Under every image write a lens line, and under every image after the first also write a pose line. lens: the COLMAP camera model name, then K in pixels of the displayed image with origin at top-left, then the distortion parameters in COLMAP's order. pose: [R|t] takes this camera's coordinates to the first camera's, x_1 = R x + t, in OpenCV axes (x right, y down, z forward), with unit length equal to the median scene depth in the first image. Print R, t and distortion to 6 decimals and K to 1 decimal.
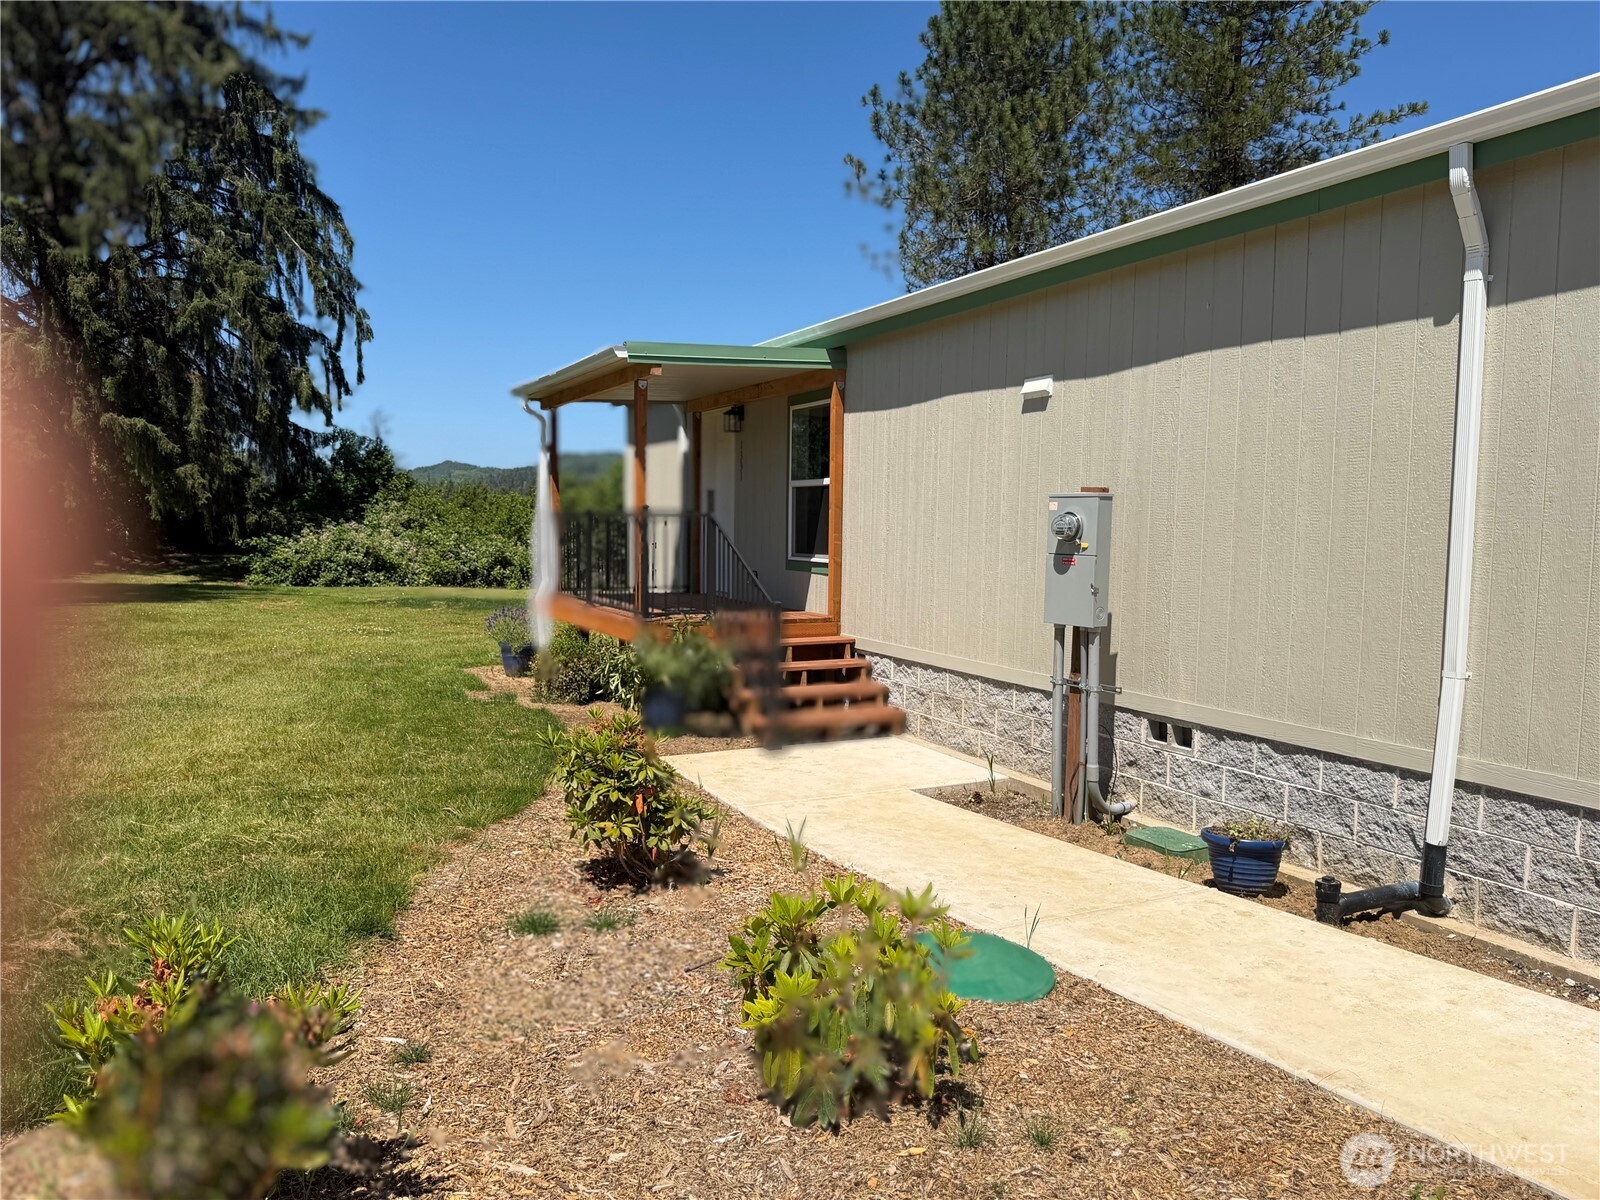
lens RADIAL K [[1118.4, 0, 837.2], [0, 1118.4, 594.9], [0, 0, 1]] dist [0.093201, -0.126302]
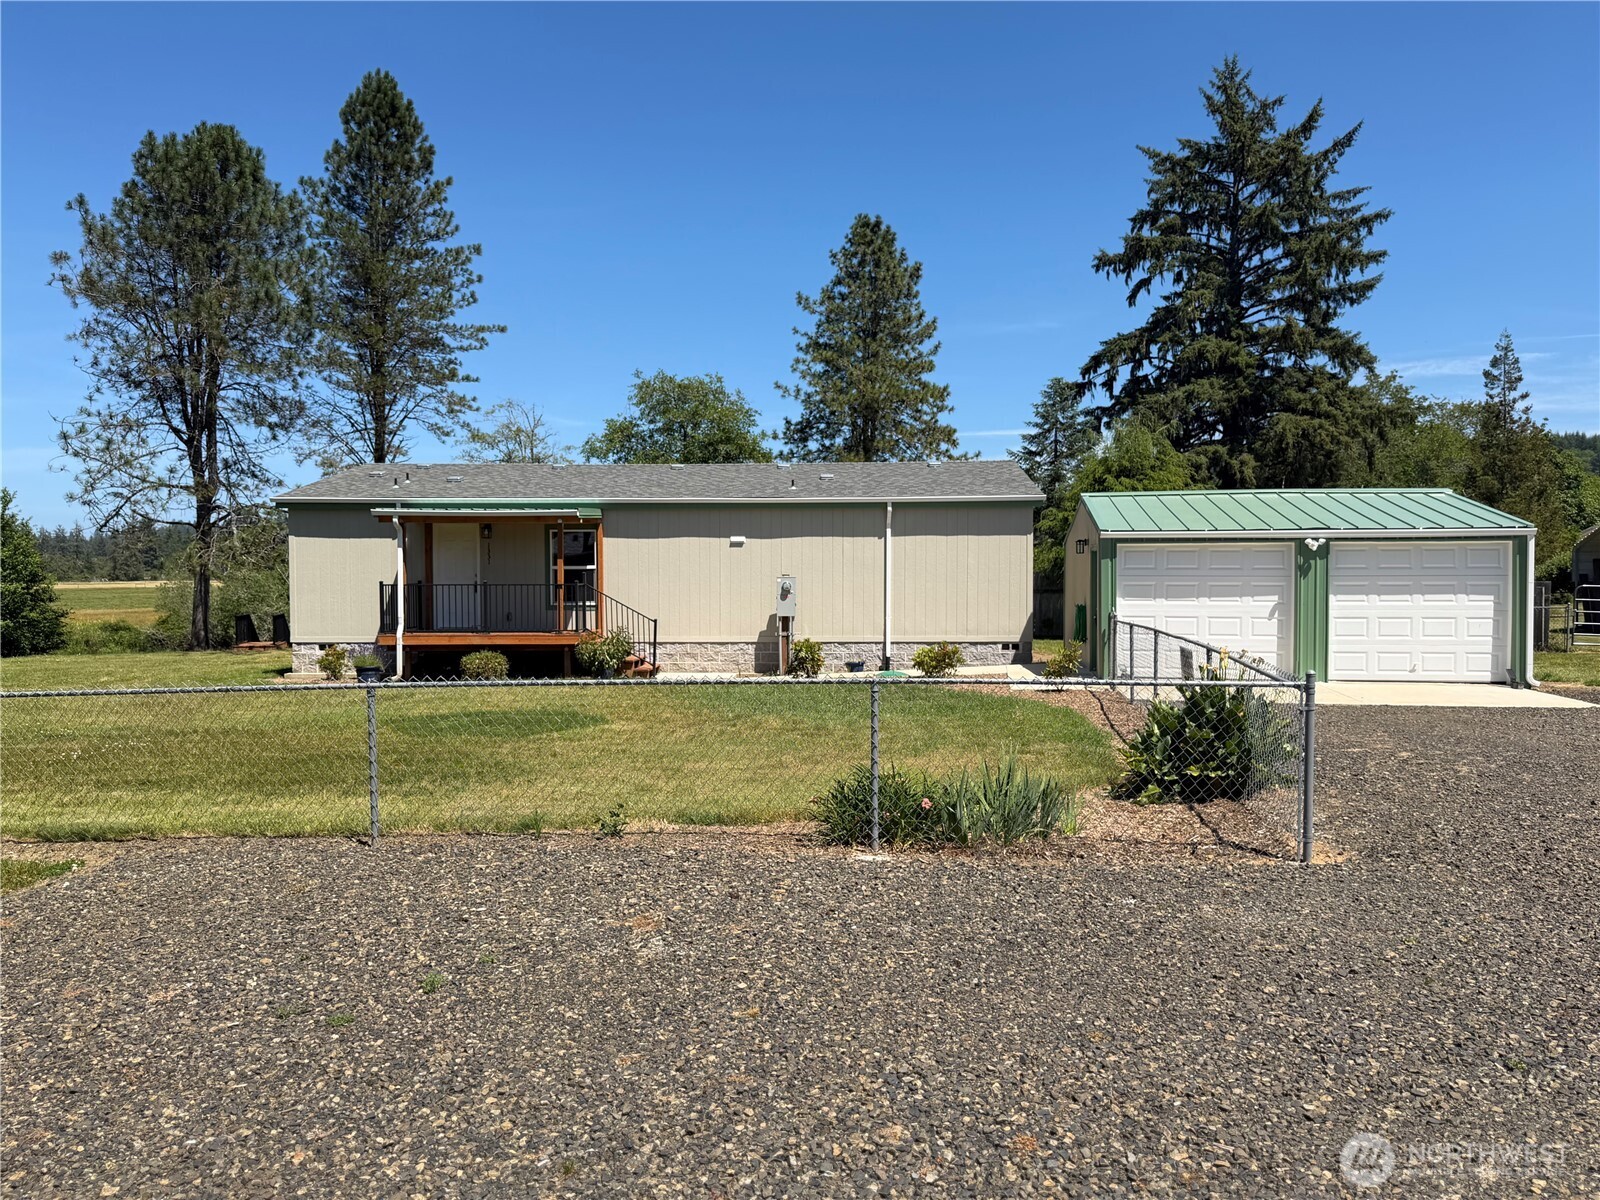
lens RADIAL K [[1123.6, 0, 800.0], [0, 1123.6, 600.0], [0, 0, 1]] dist [0.174525, -0.369860]
pose [[0.524861, -0.036698, 0.850397, -2.120500], [0.063351, 0.997983, 0.003966, -0.026268], [-0.848827, 0.051792, 0.526127, -0.638171]]
